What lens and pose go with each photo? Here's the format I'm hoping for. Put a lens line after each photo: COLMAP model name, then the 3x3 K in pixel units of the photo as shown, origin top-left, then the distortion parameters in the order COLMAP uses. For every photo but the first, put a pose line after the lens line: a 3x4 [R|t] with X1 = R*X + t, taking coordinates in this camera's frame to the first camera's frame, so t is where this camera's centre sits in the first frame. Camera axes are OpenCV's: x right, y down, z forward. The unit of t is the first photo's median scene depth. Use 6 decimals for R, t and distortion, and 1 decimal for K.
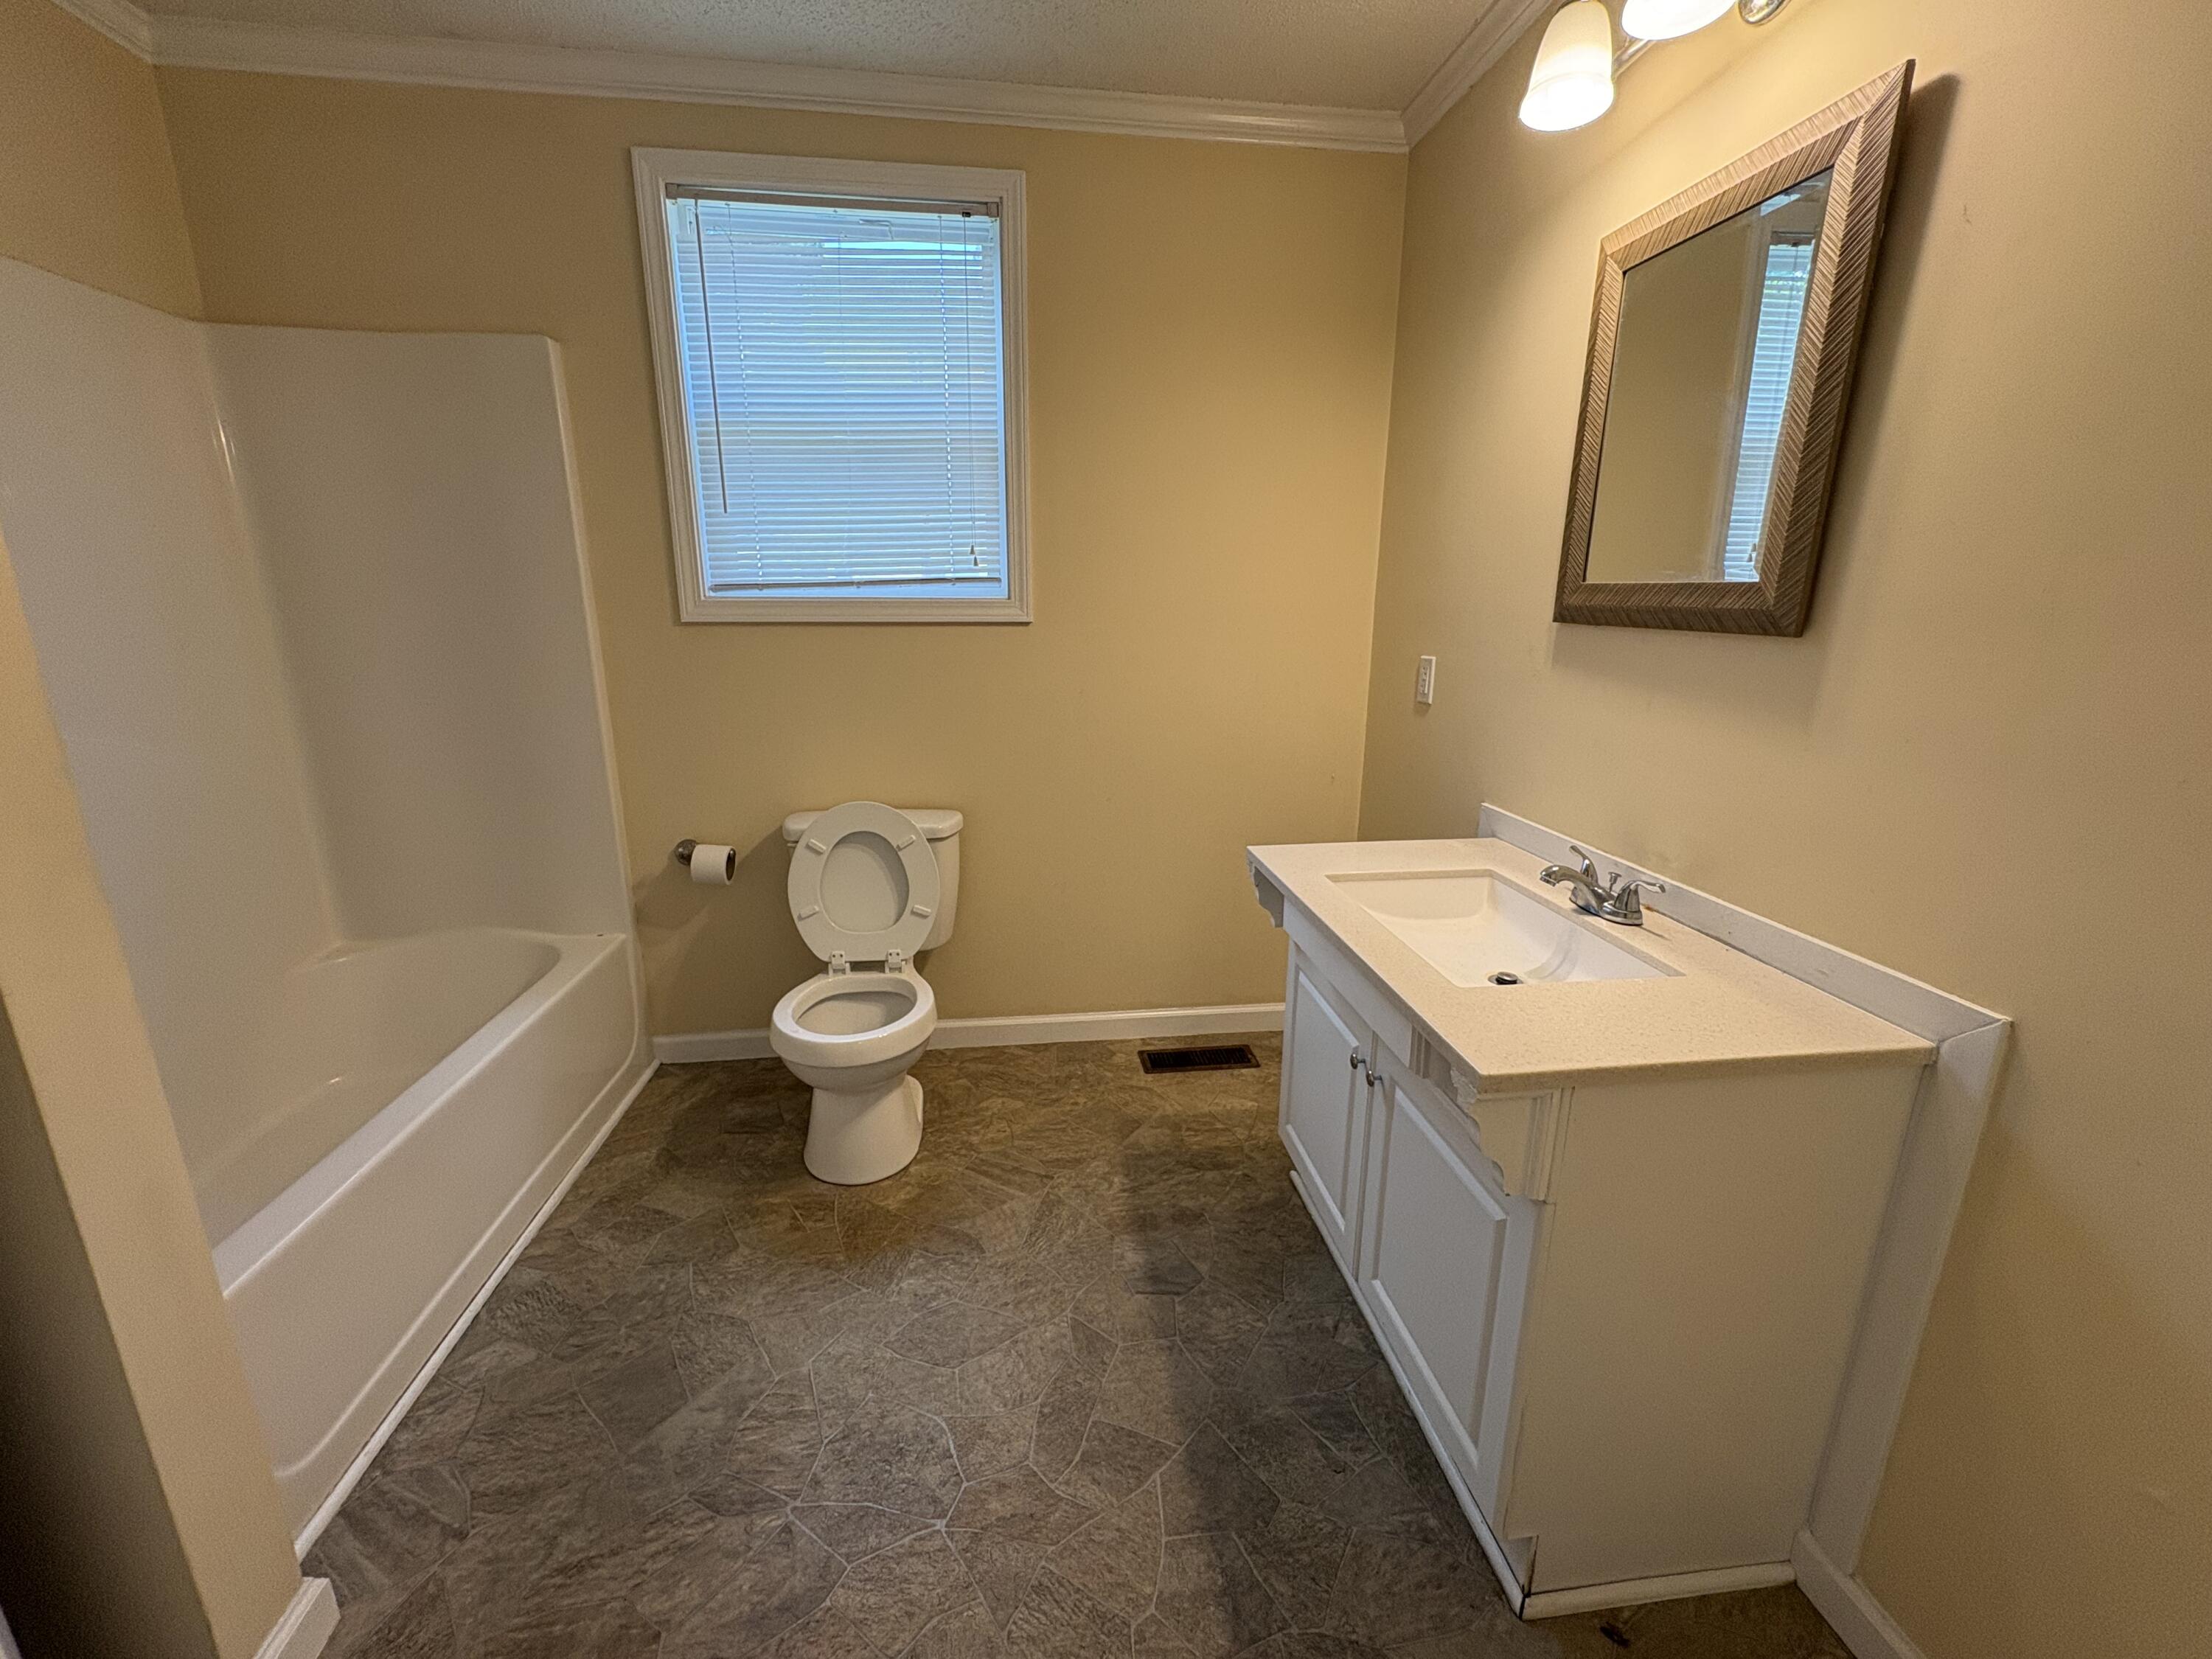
lens RADIAL K [[888.1, 0, 1104.4], [0, 888.1, 832.5], [0, 0, 1]] dist [0.001228, -0.000396]
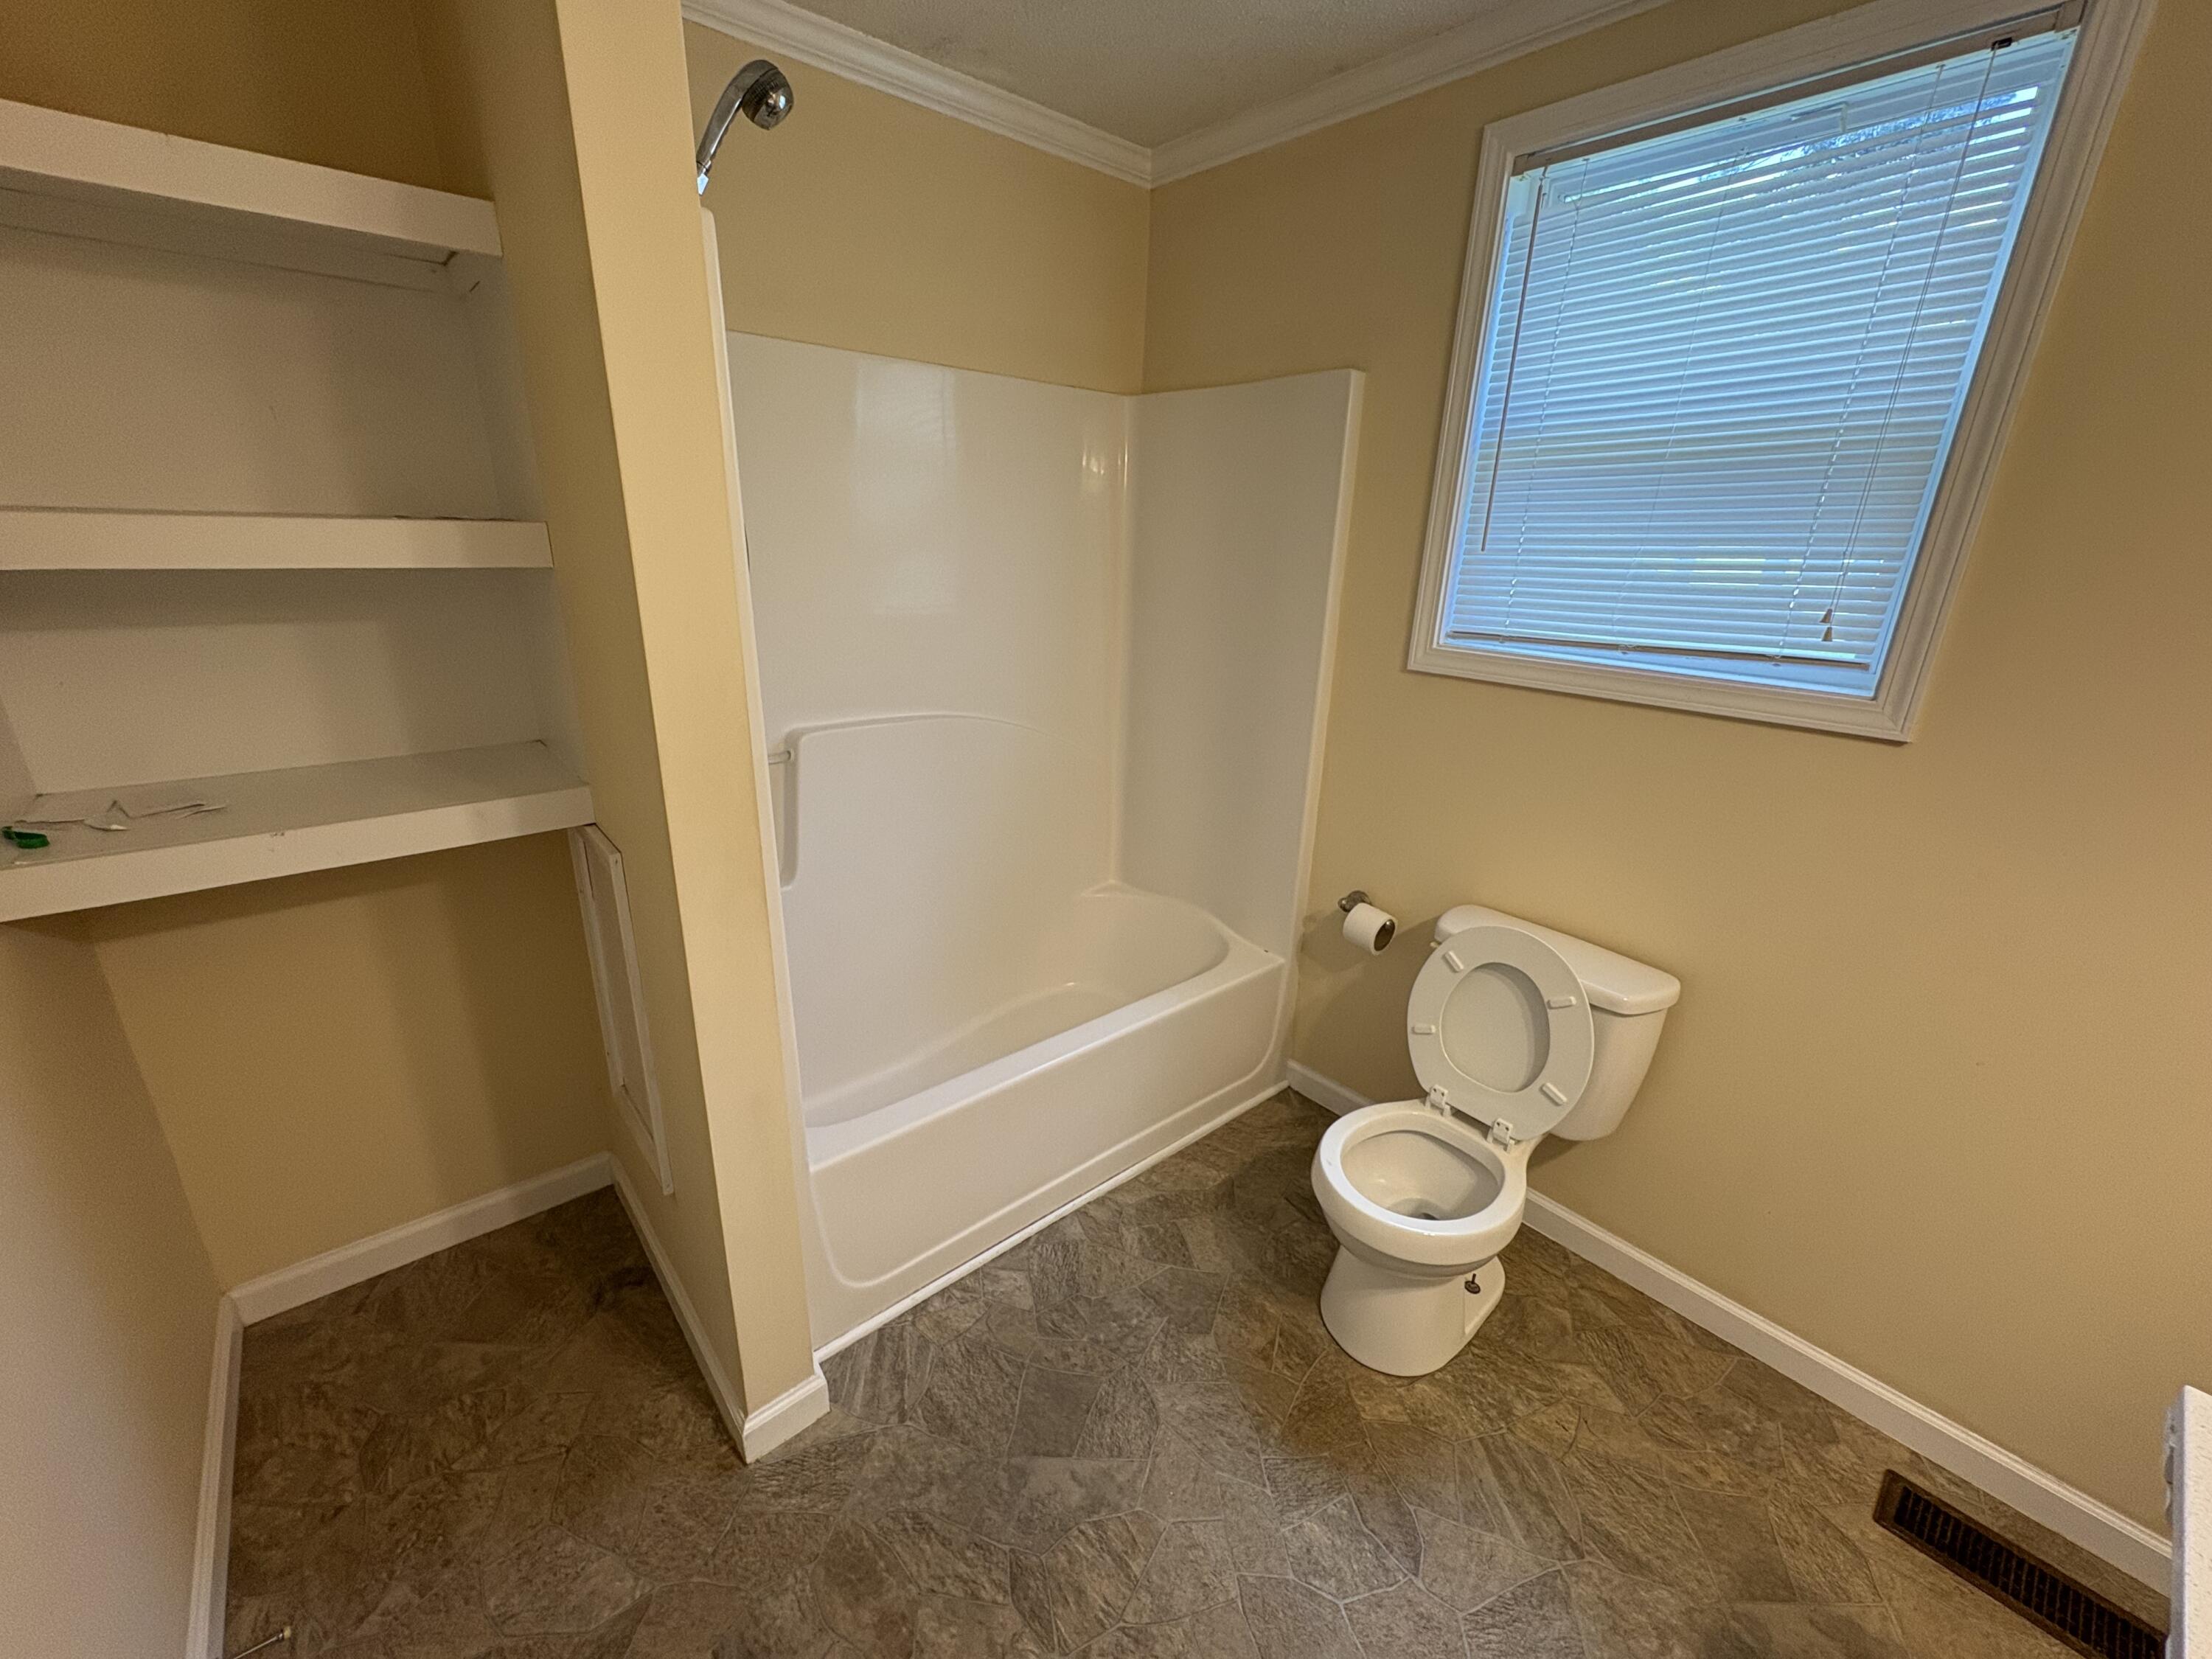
lens RADIAL K [[888.1, 0, 1097.2], [0, 888.1, 831.8], [0, 0, 1]] dist [0.001228, -0.000396]
pose [[0.555103, 0.279552, -0.783398, 0.108965], [-0.232429, 0.956445, 0.176608, -0.171260], [0.798648, 0.084049, 0.595901, 0.229746]]
